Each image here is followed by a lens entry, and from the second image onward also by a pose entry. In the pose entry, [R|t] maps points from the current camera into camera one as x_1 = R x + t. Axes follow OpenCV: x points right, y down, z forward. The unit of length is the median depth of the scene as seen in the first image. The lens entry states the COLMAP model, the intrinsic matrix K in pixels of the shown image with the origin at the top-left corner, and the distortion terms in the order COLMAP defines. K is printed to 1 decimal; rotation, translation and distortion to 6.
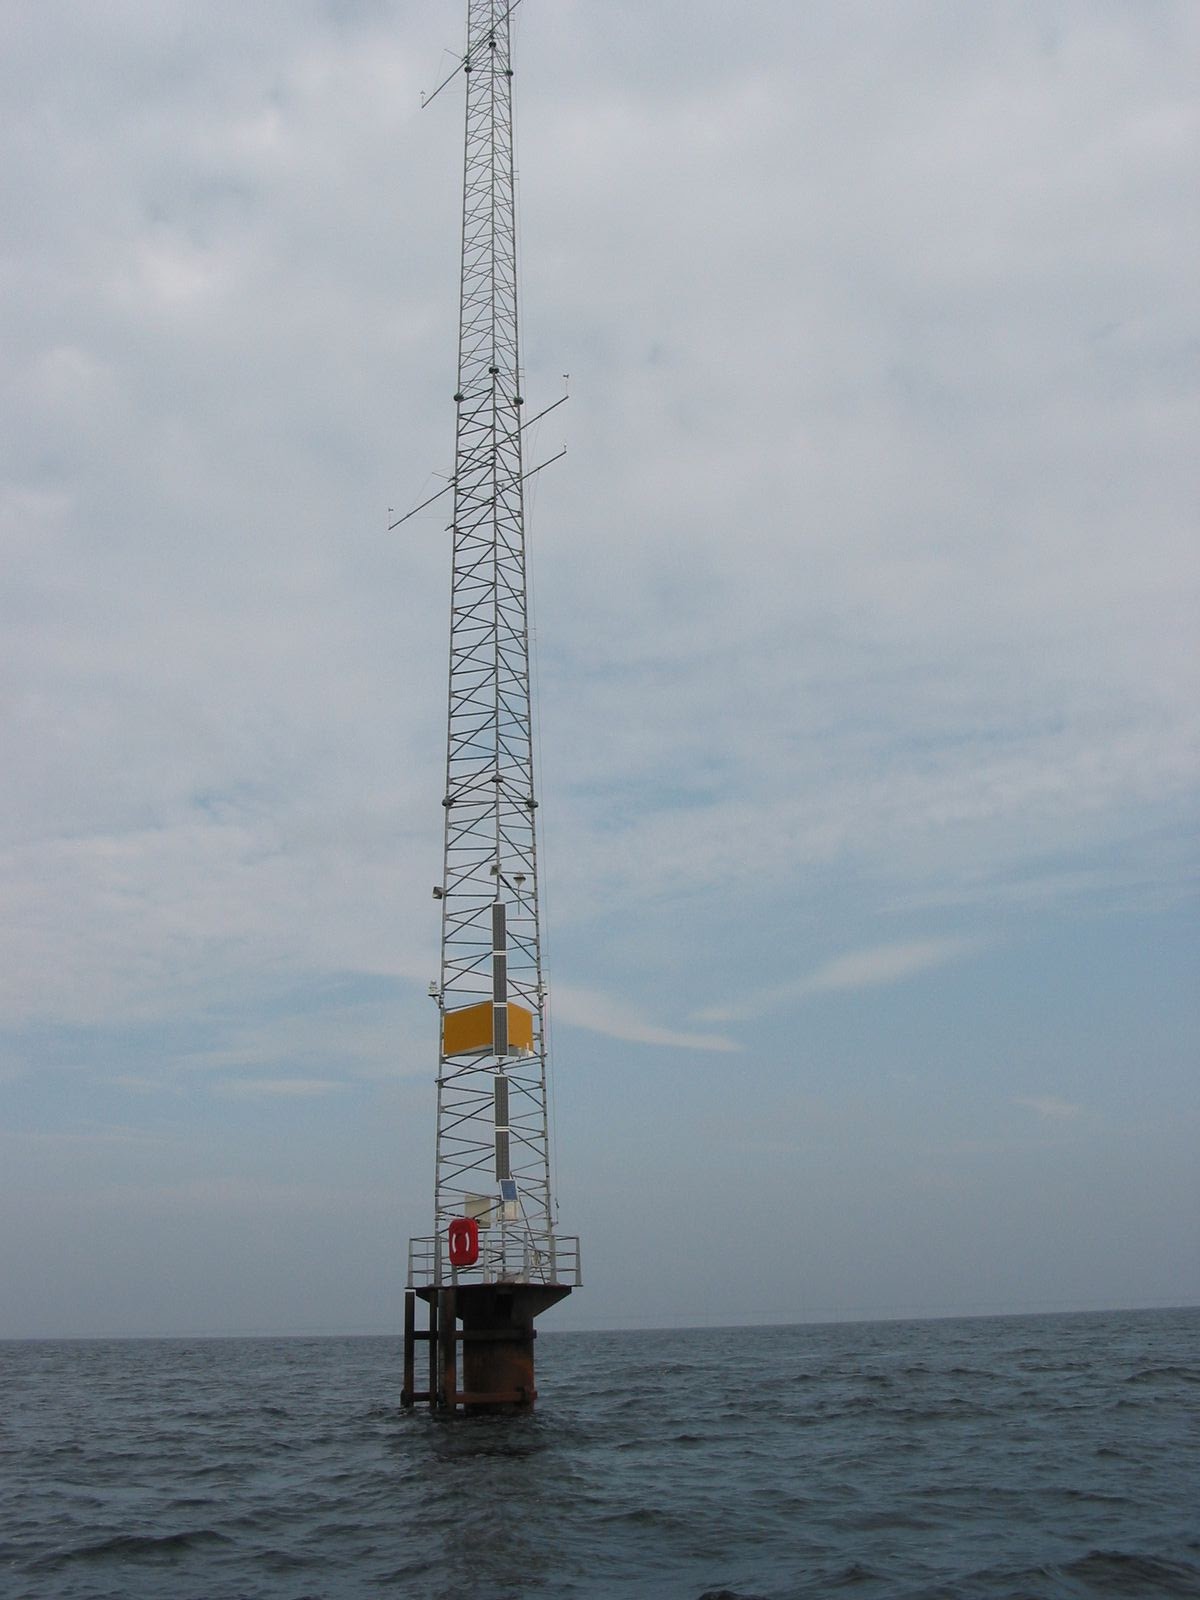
lens RADIAL K [[1588.3, 0, 600.0], [0, 1588.3, 800.0], [0, 0, 1]] dist [-0.144530, 0.004302]
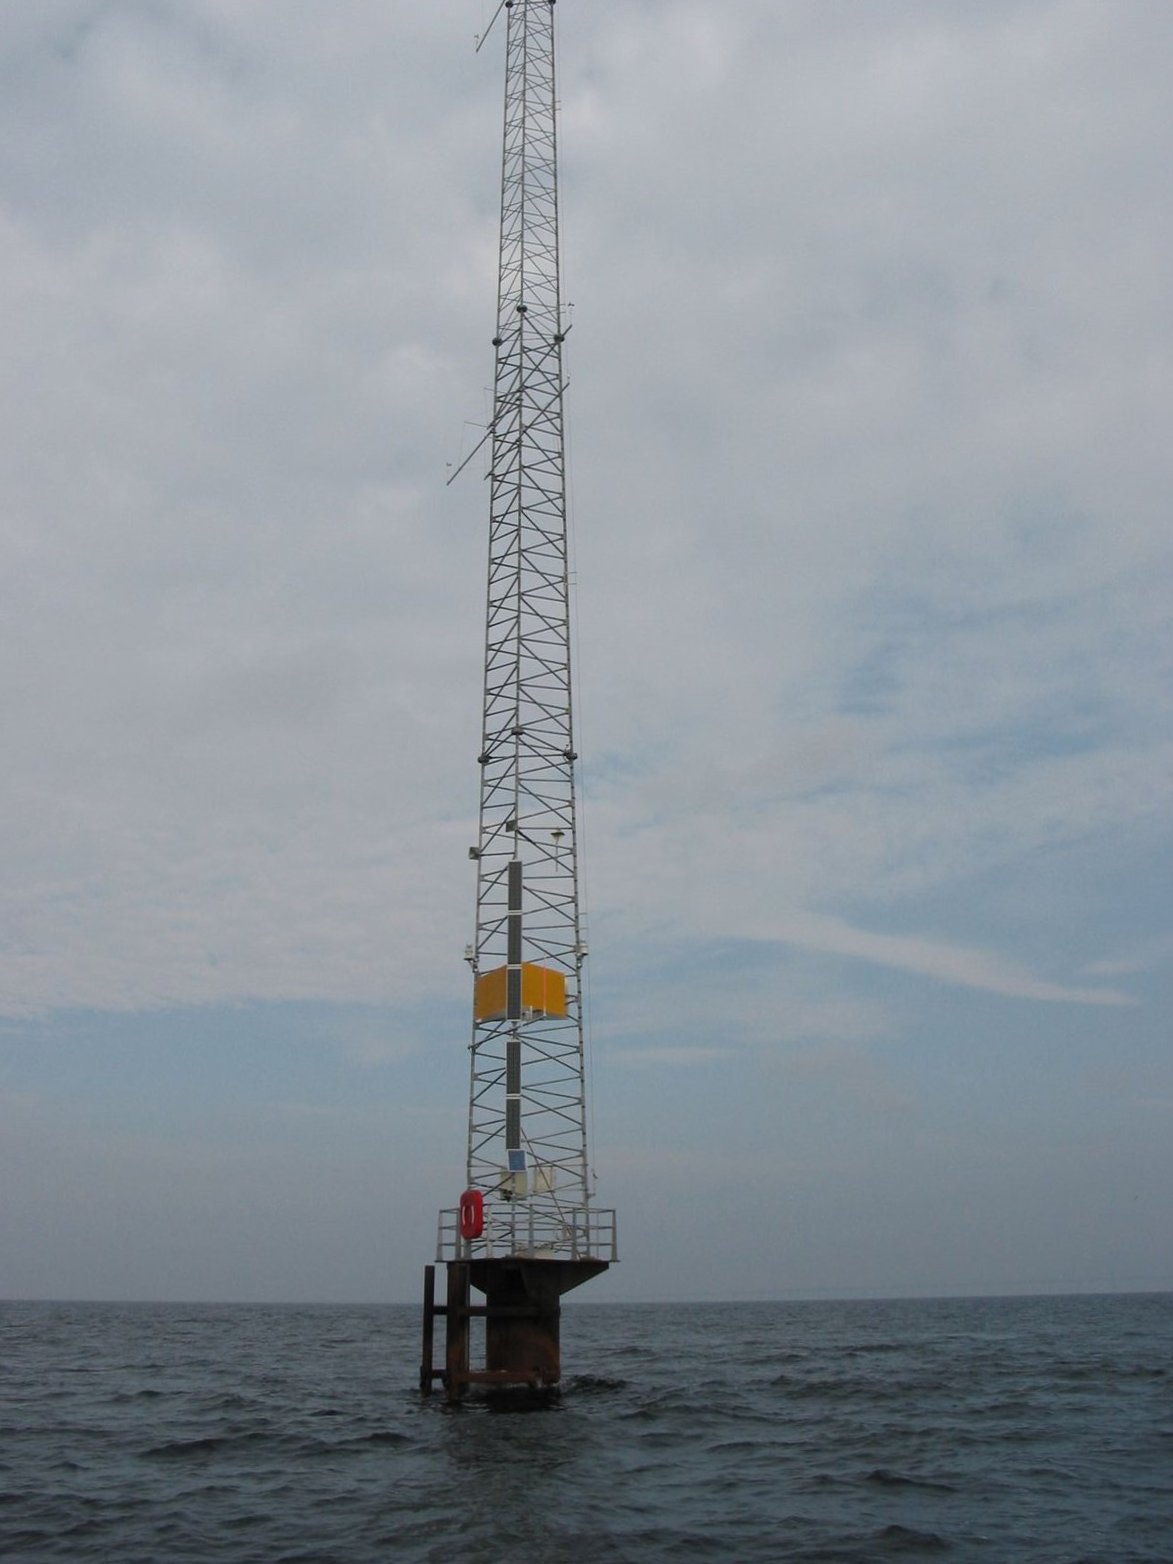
lens RADIAL K [[1595.3, 0, 586.5], [0, 1595.3, 782.0], [0, 0, 1]] dist [-0.145347, 0.022320]
pose [[0.967713, -0.056759, -0.245581, 0.214651], [0.059454, 0.998225, 0.003565, 0.016603], [0.244943, -0.018051, 0.969369, 0.078240]]
